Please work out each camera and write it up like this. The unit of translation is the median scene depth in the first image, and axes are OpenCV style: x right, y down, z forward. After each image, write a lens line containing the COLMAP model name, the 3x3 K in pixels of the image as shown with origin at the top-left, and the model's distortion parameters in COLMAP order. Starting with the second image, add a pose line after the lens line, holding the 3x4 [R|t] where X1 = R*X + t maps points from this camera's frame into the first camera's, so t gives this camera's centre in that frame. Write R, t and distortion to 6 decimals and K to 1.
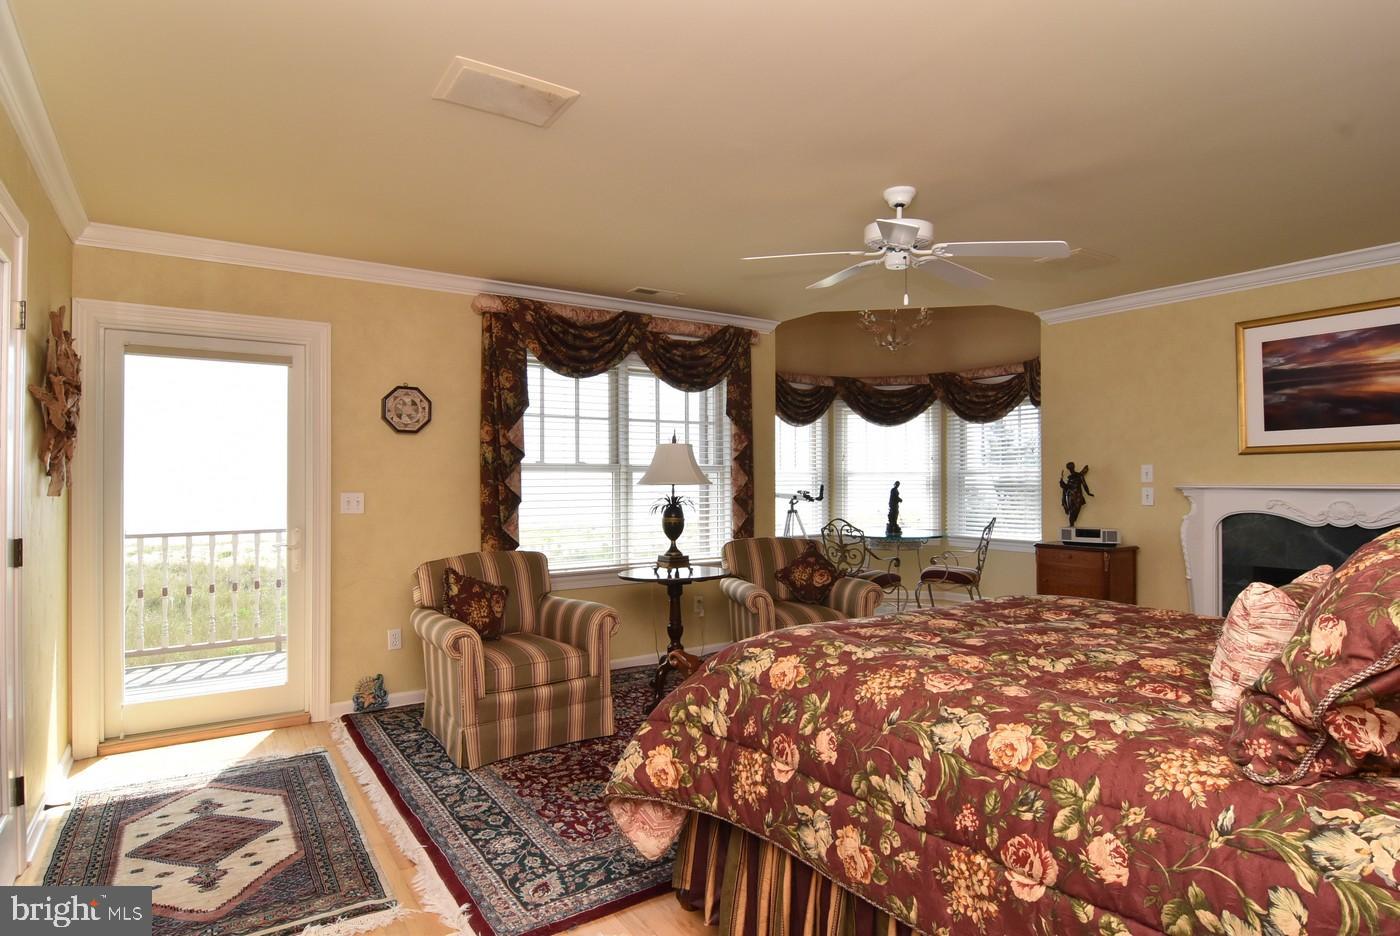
lens RADIAL K [[757.4, 0, 711.4], [0, 757.4, 473.5], [0, 0, 1]] dist [-0.009985, -0.006492]
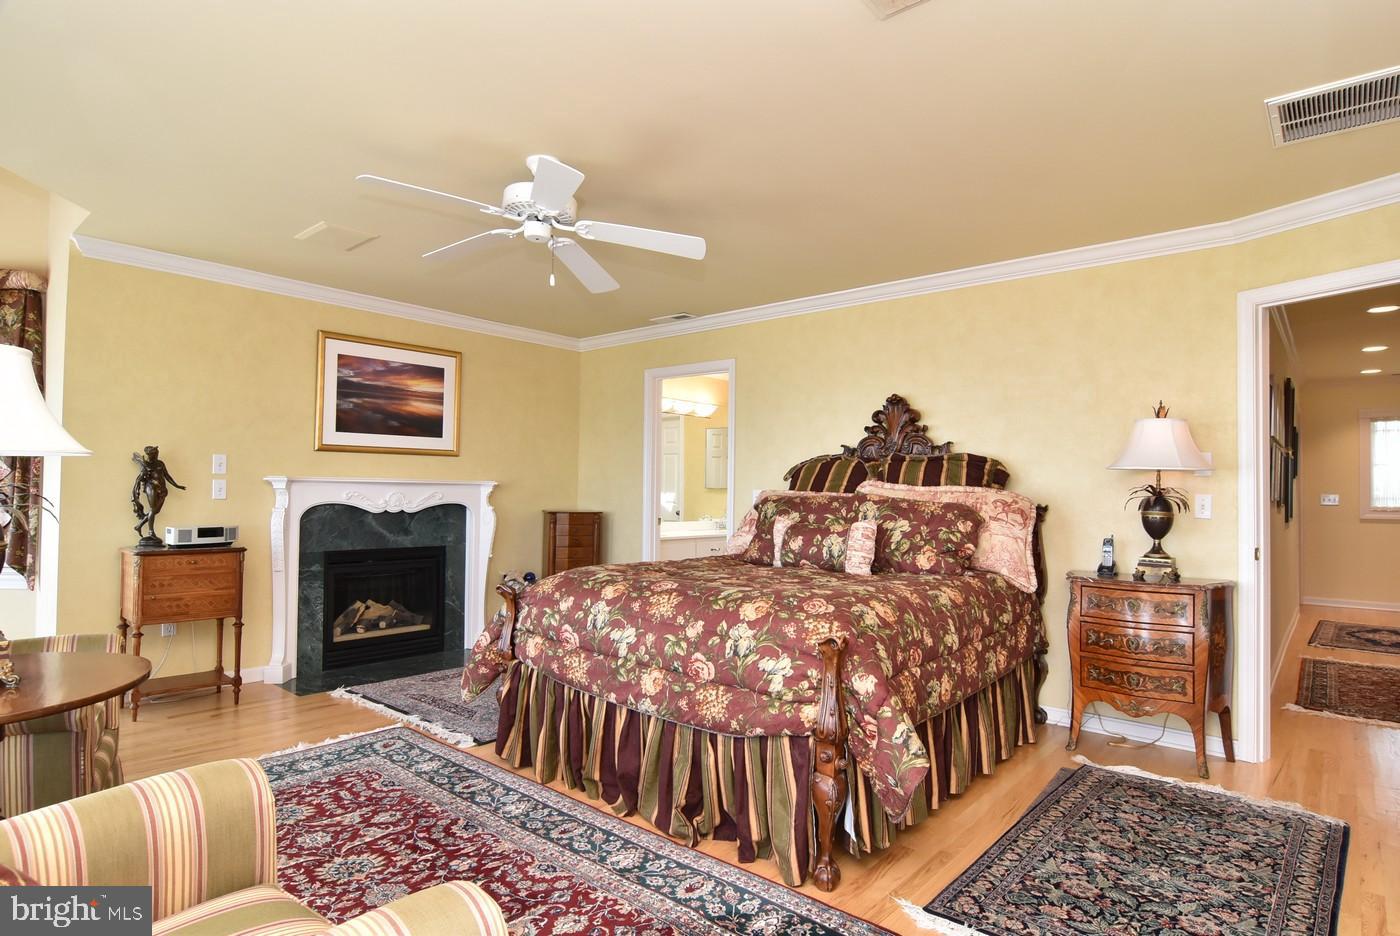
lens RADIAL K [[757.4, 0, 705.5], [0, 757.4, 475.0], [0, 0, 1]] dist [-0.009985, -0.006492]
pose [[-0.256522, 0.020310, 0.966325, -0.506643], [-0.020036, 0.999453, -0.026325, 0.027822], [-0.966331, -0.026114, -0.255975, 0.737307]]
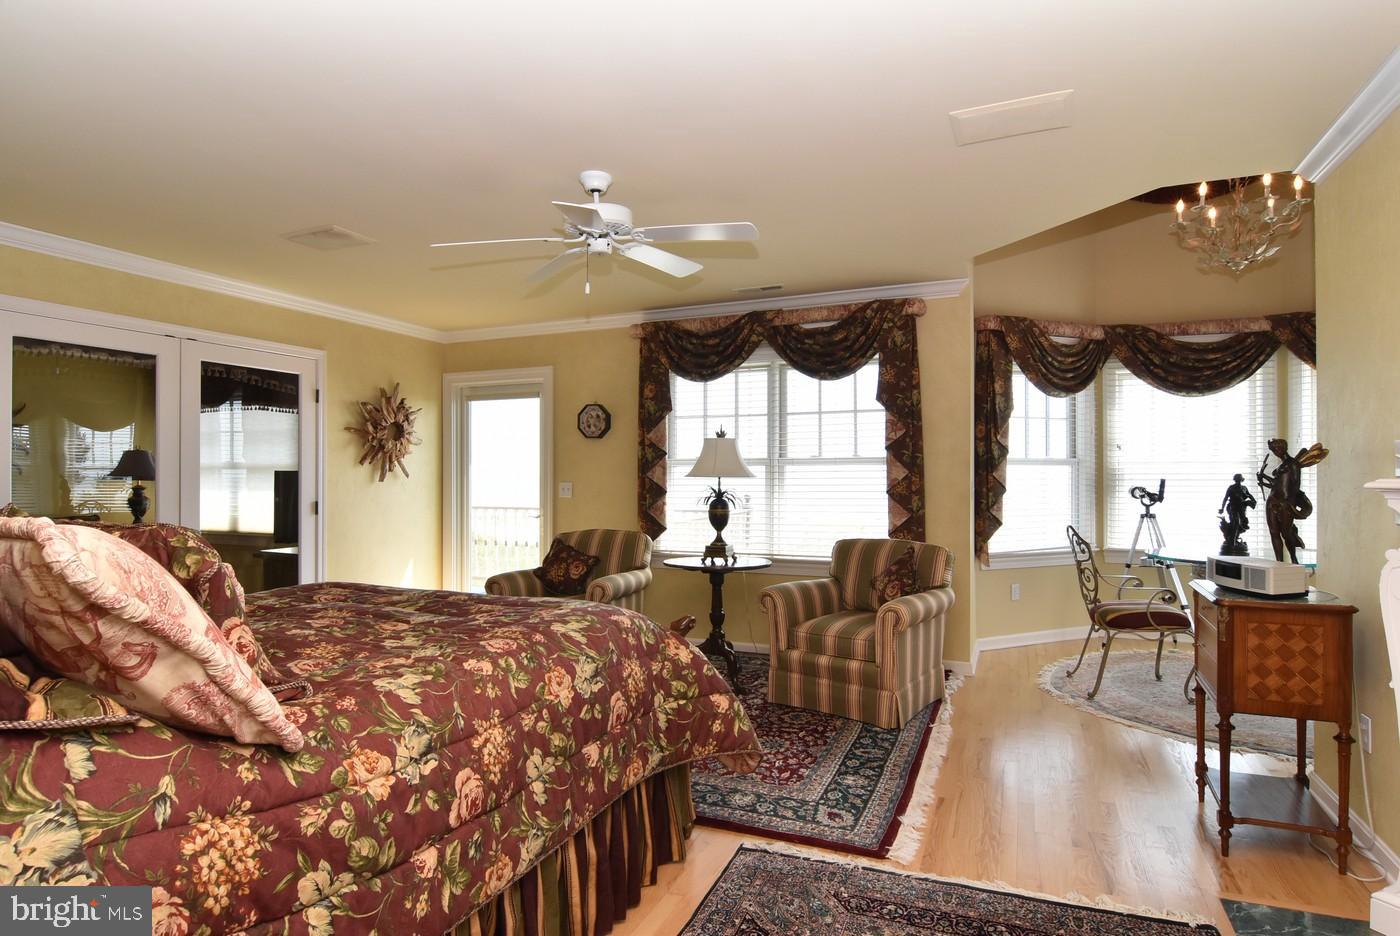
lens RADIAL K [[757.4, 0, 706.7], [0, 757.4, 470.2], [0, 0, 1]] dist [-0.009985, -0.006492]
pose [[0.542282, -0.006302, -0.840173, 0.804131], [0.008514, 0.999962, -0.002005, 0.006505], [0.840154, -0.006065, 0.542315, 0.420807]]
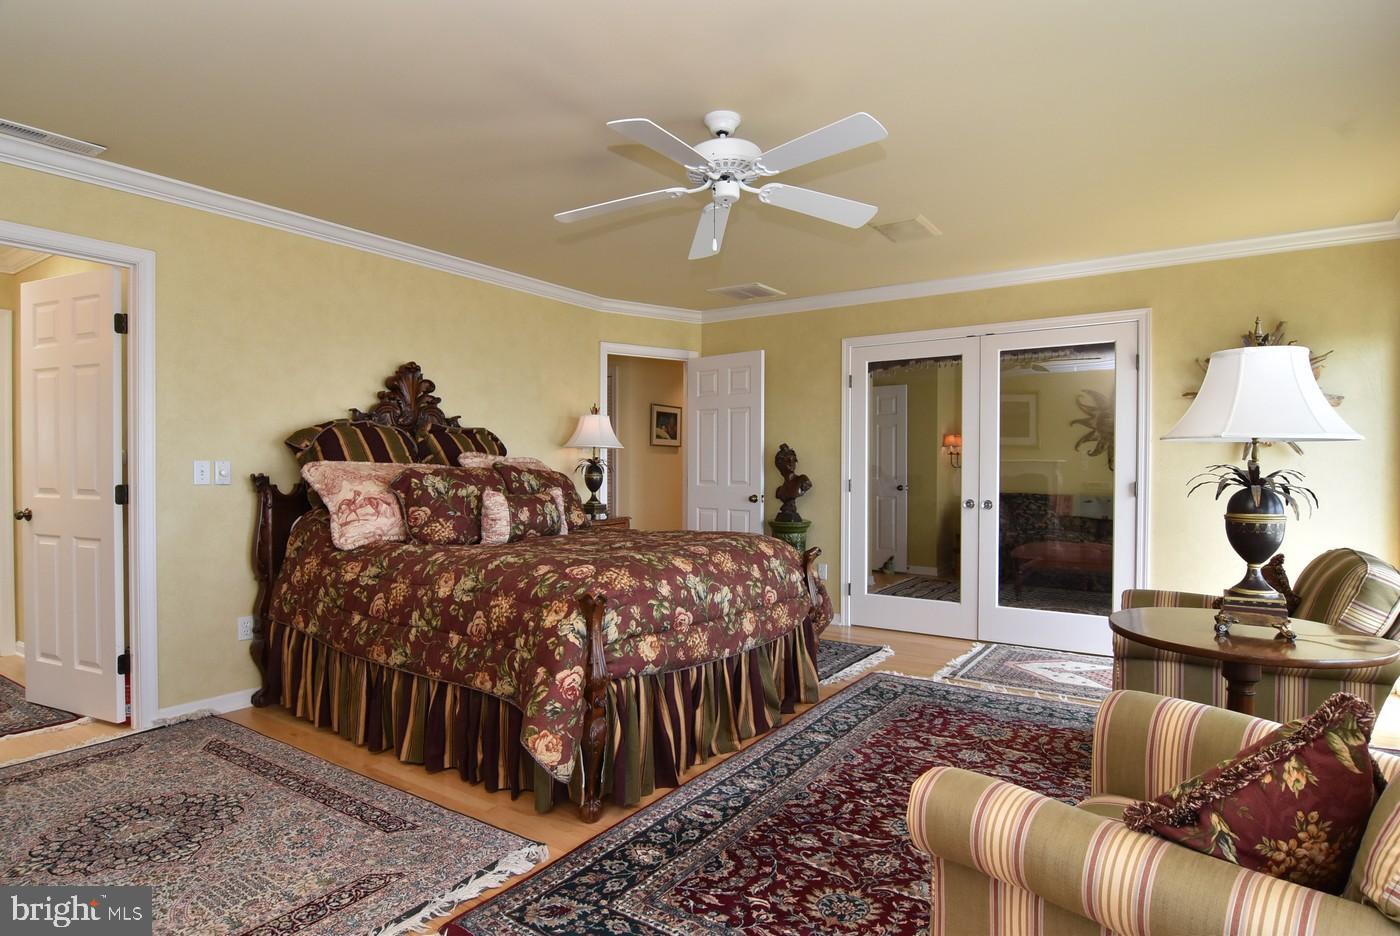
lens RADIAL K [[757.4, 0, 705.7], [0, 757.4, 466.7], [0, 0, 1]] dist [-0.009985, -0.006492]
pose [[-0.931066, 0.000751, -0.364851, 0.414782], [0.002623, 0.999986, -0.004634, 0.030541], [0.364842, -0.005272, -0.931054, 1.297514]]
